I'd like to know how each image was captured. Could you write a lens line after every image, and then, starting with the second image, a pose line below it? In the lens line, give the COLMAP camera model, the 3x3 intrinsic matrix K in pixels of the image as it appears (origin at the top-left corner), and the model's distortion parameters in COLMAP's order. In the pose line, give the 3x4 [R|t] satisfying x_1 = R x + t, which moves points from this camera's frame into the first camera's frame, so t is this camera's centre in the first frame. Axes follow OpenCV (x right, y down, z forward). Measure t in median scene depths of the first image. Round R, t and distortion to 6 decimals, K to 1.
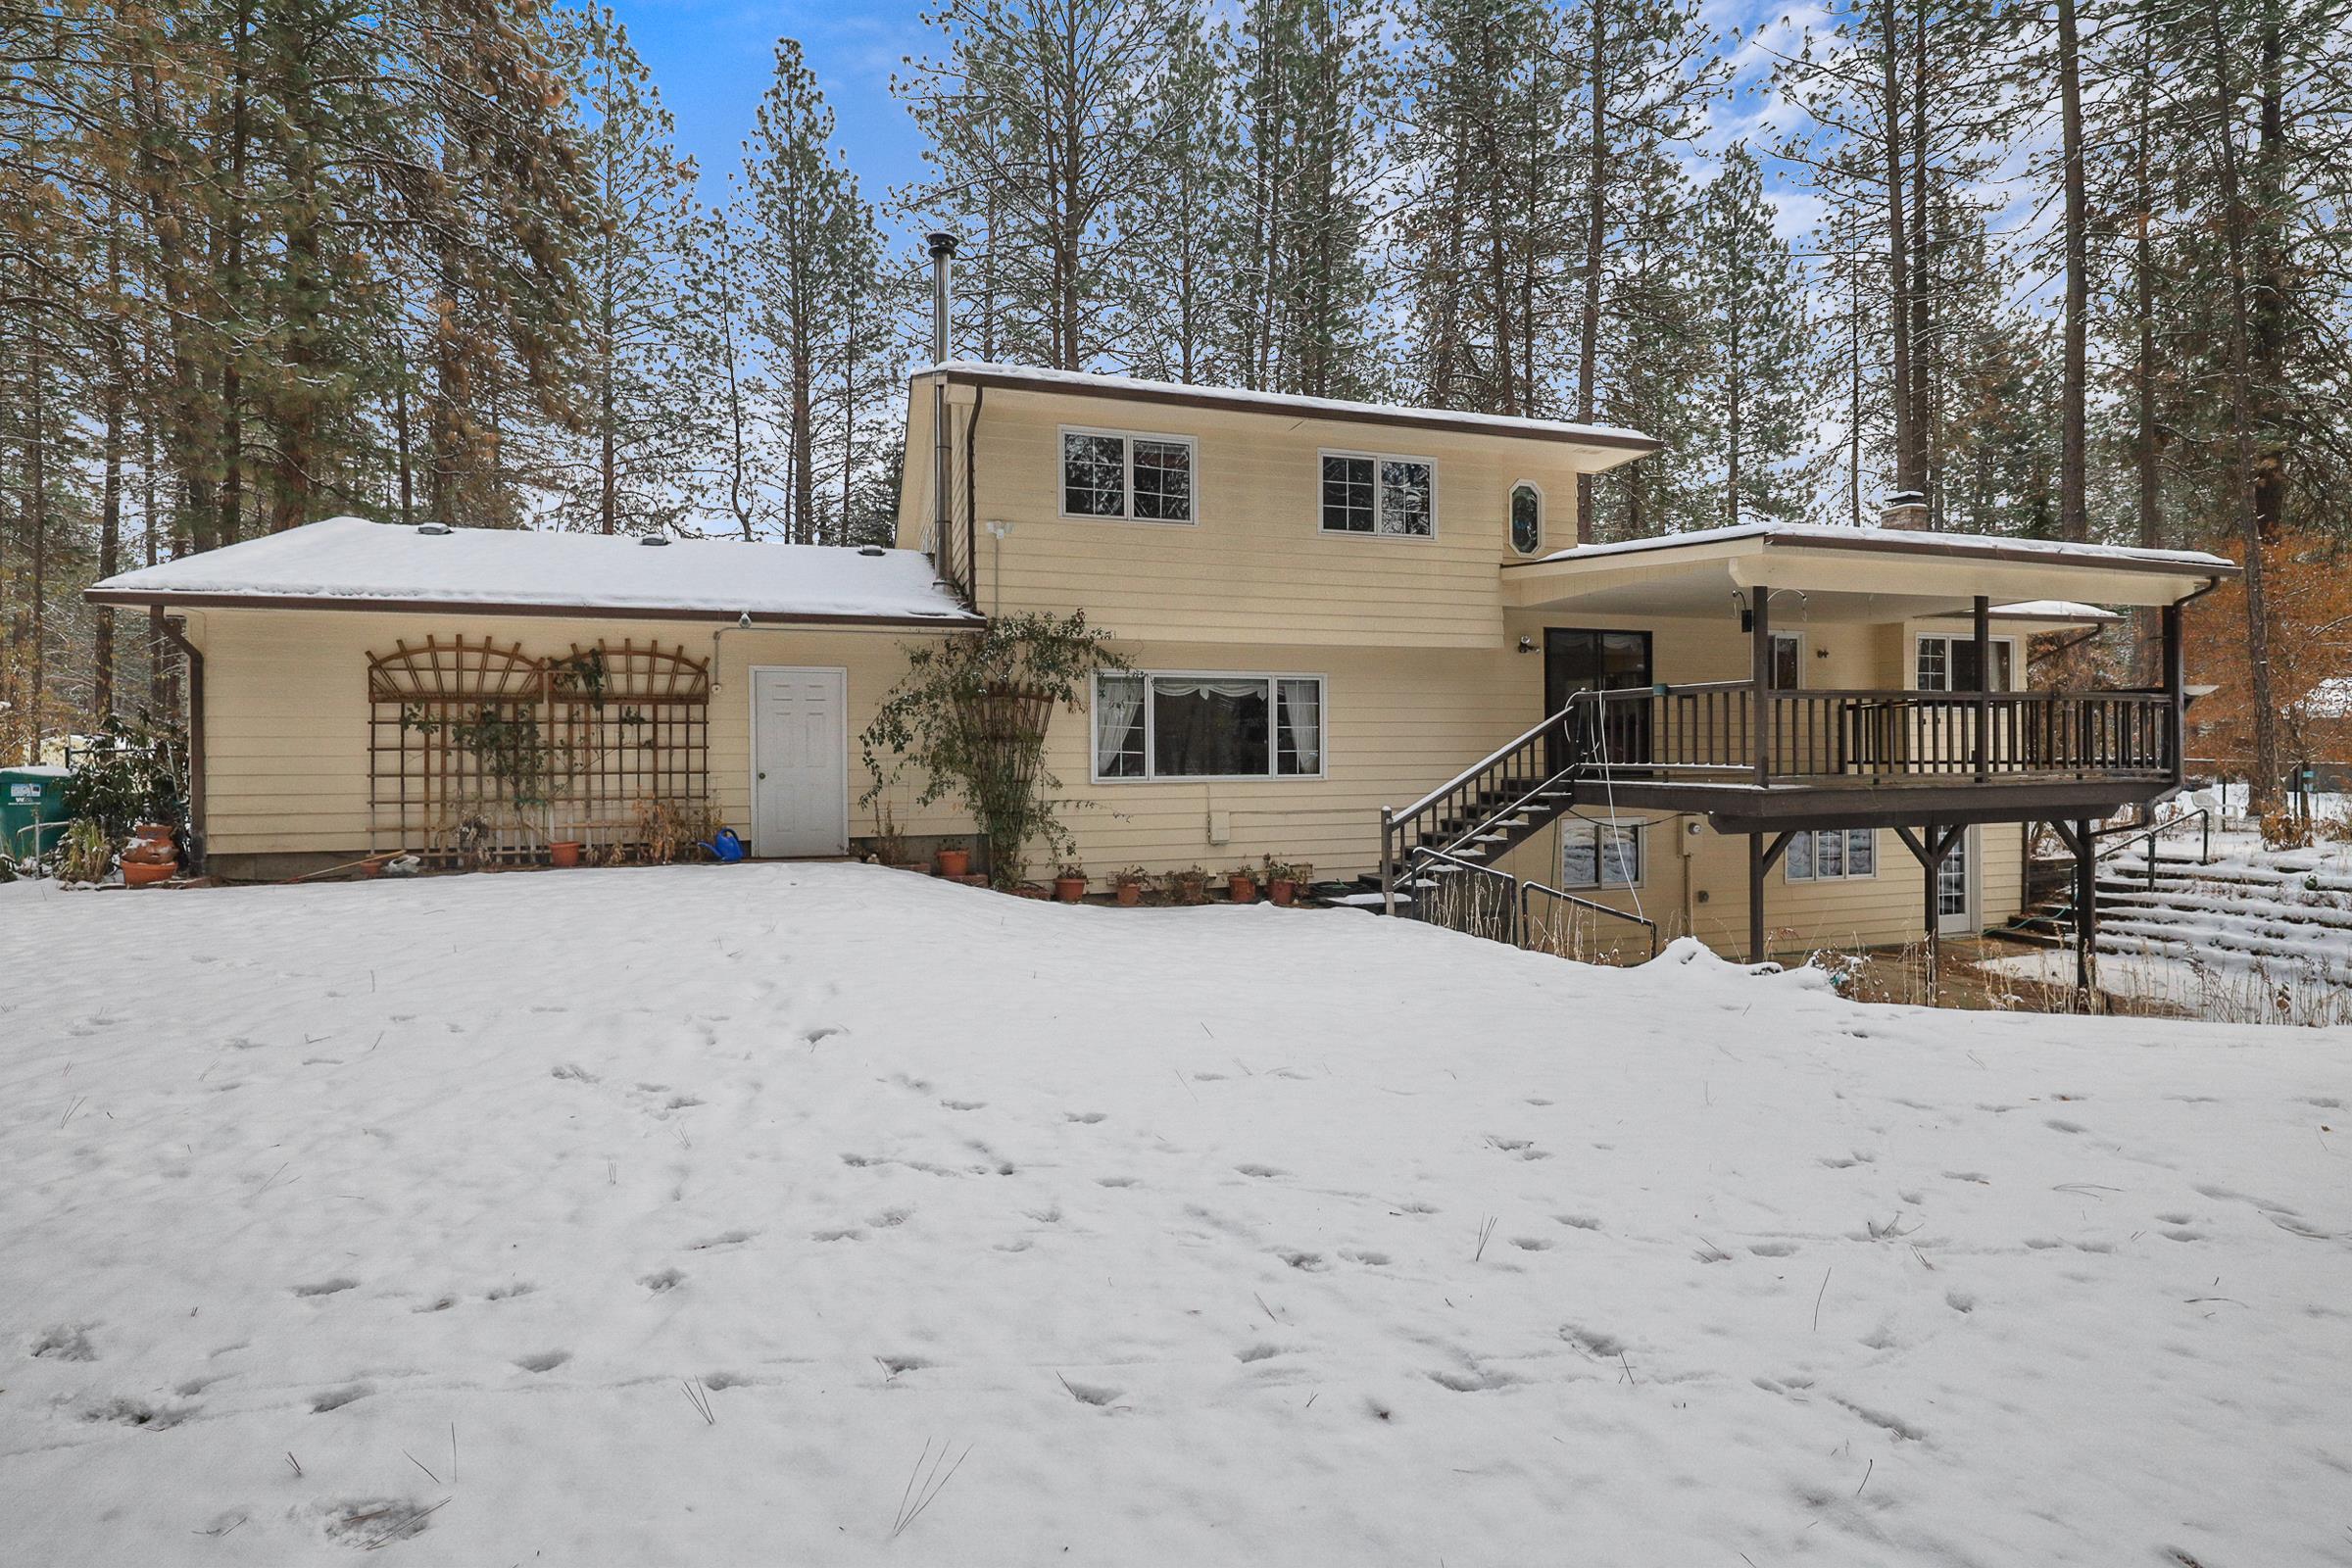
lens RADIAL K [[1069.9, 0, 1178.9], [0, 1069.9, 784.3], [0, 0, 1]] dist [-0.002710, -0.000576]
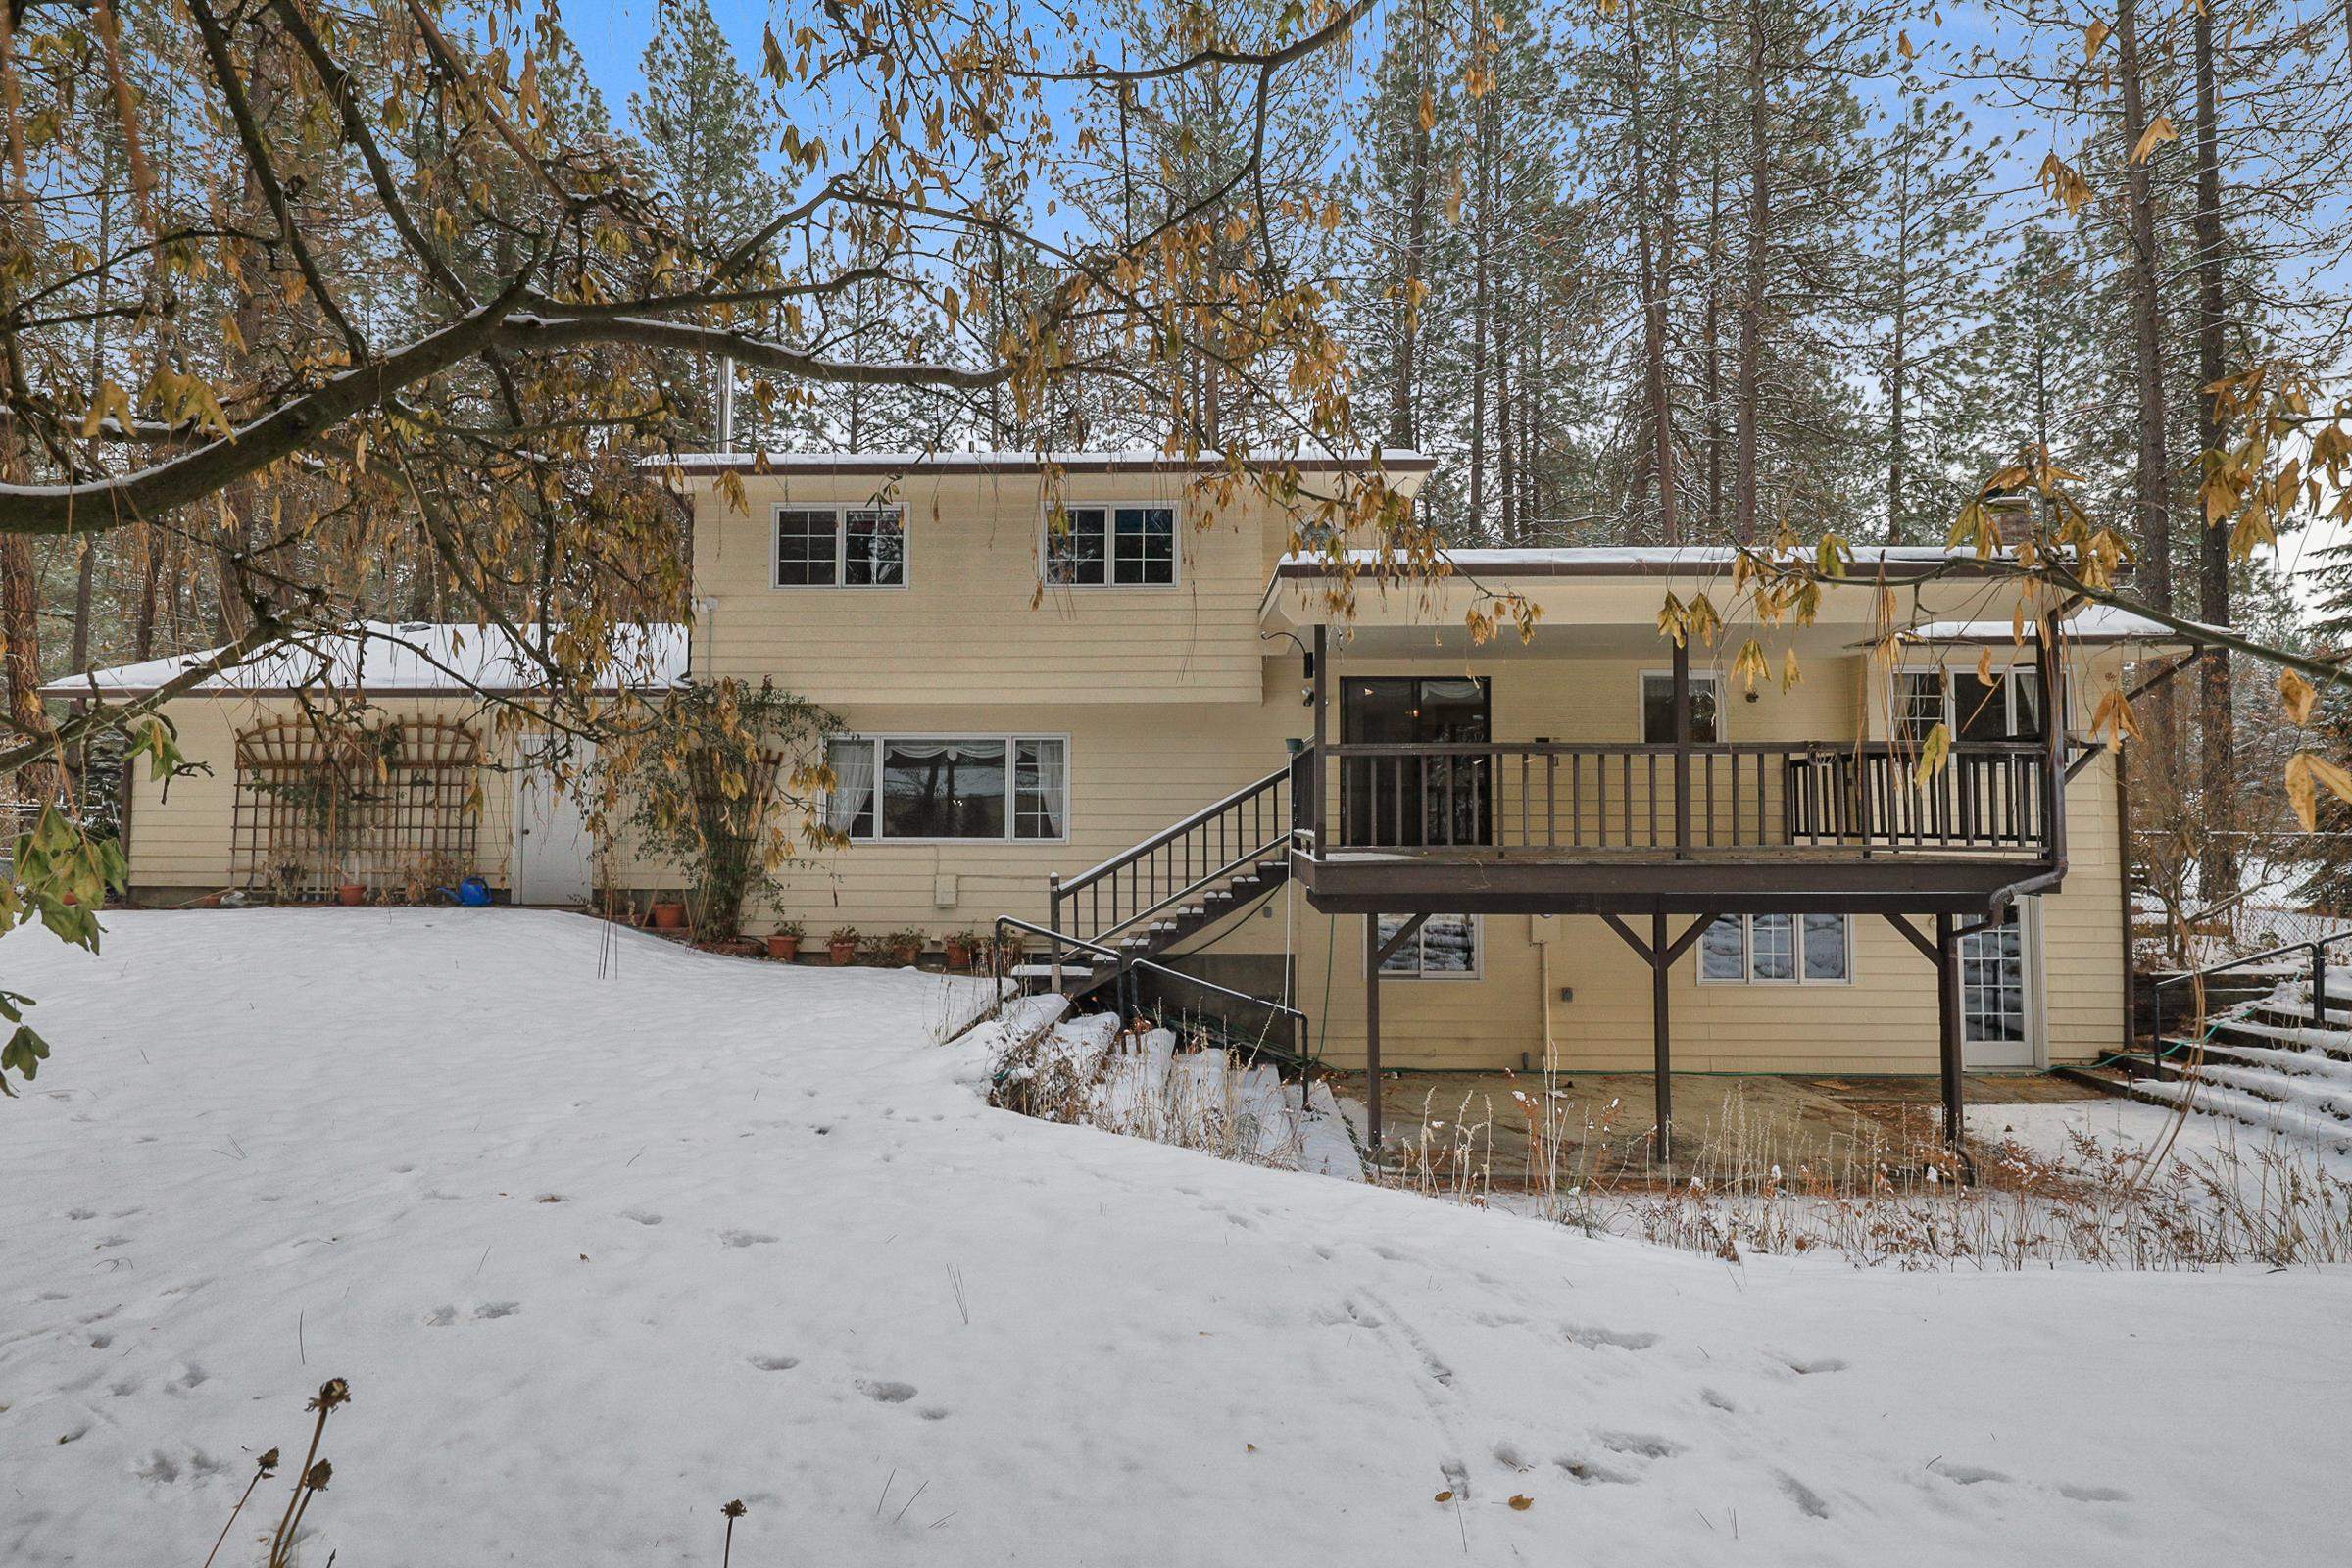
lens RADIAL K [[1069.9, 0, 1196.5], [0, 1069.9, 786.3], [0, 0, 1]] dist [-0.002710, -0.000576]
pose [[0.945856, -0.002839, -0.324574, 0.617079], [-0.017367, 0.998087, -0.059338, -0.001301], [0.324121, 0.061762, 0.943997, 0.153761]]
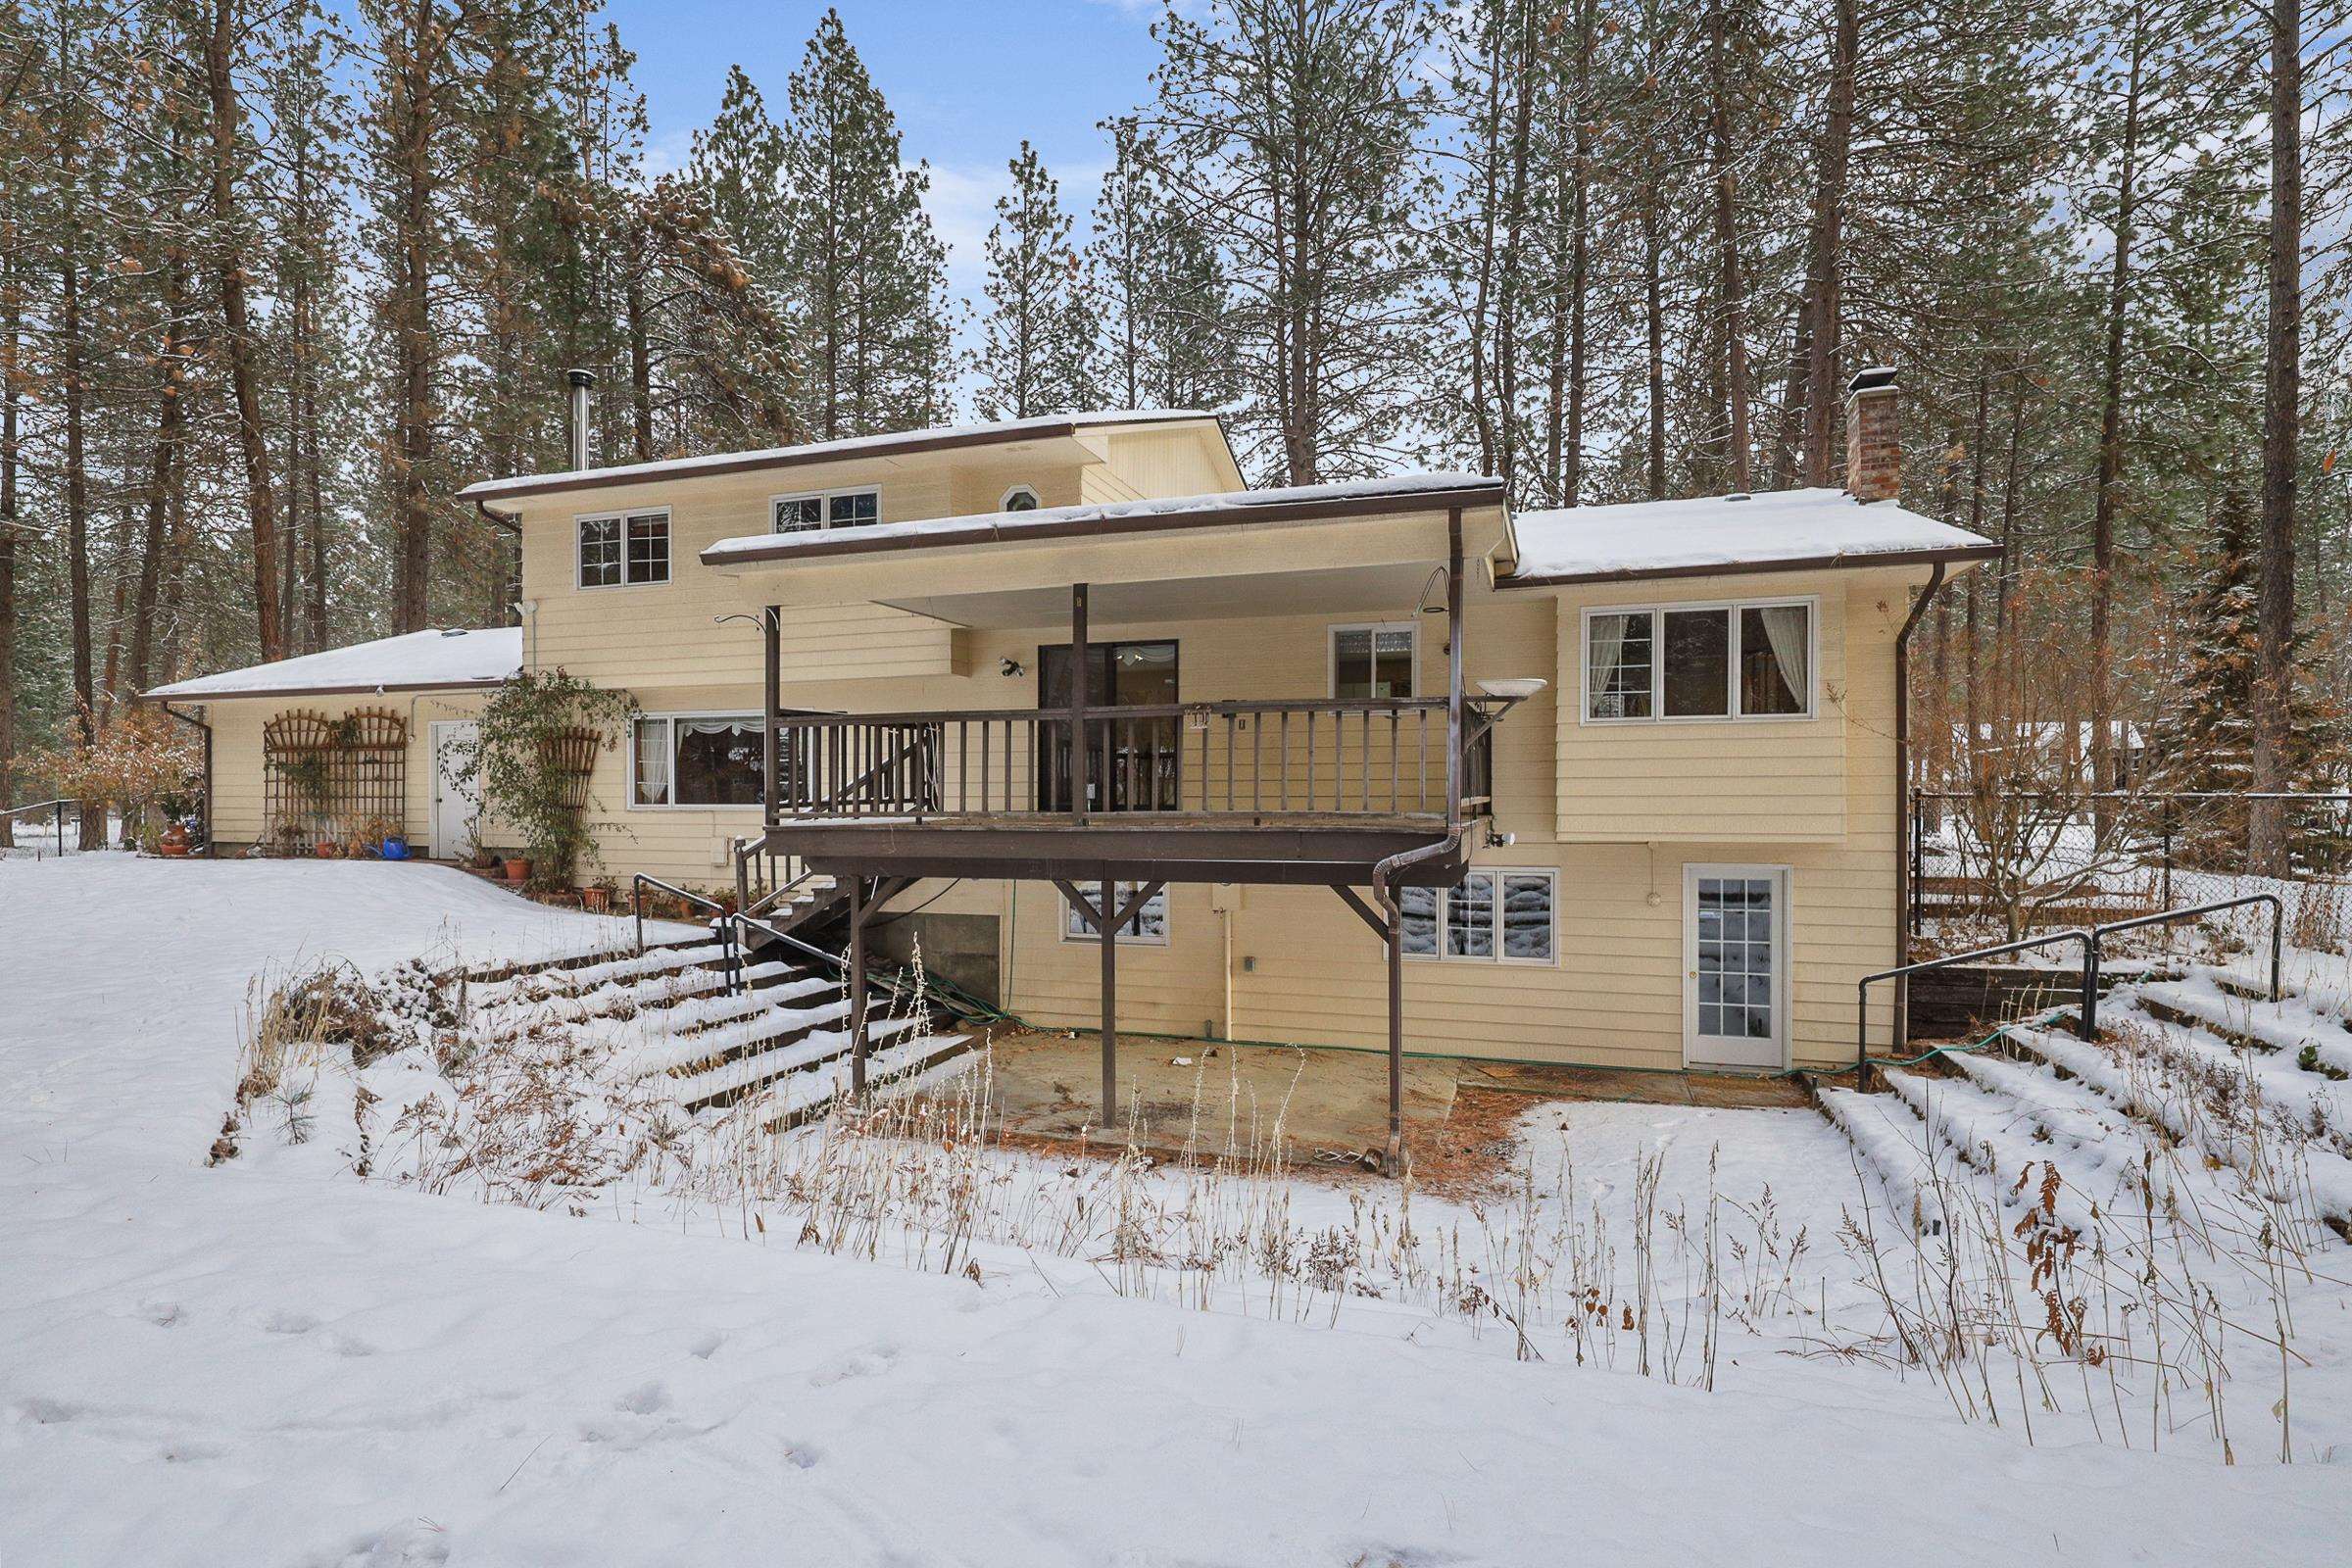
lens RADIAL K [[1096.5, 0, 1179.2], [0, 1096.5, 794.3], [0, 0, 1]] dist [-0.006316, 0.000079]
pose [[0.817165, 0.005869, -0.576374, 1.161080], [-0.017619, 0.999735, -0.014800, -0.011182], [0.576135, 0.022249, 0.817052, 0.375459]]
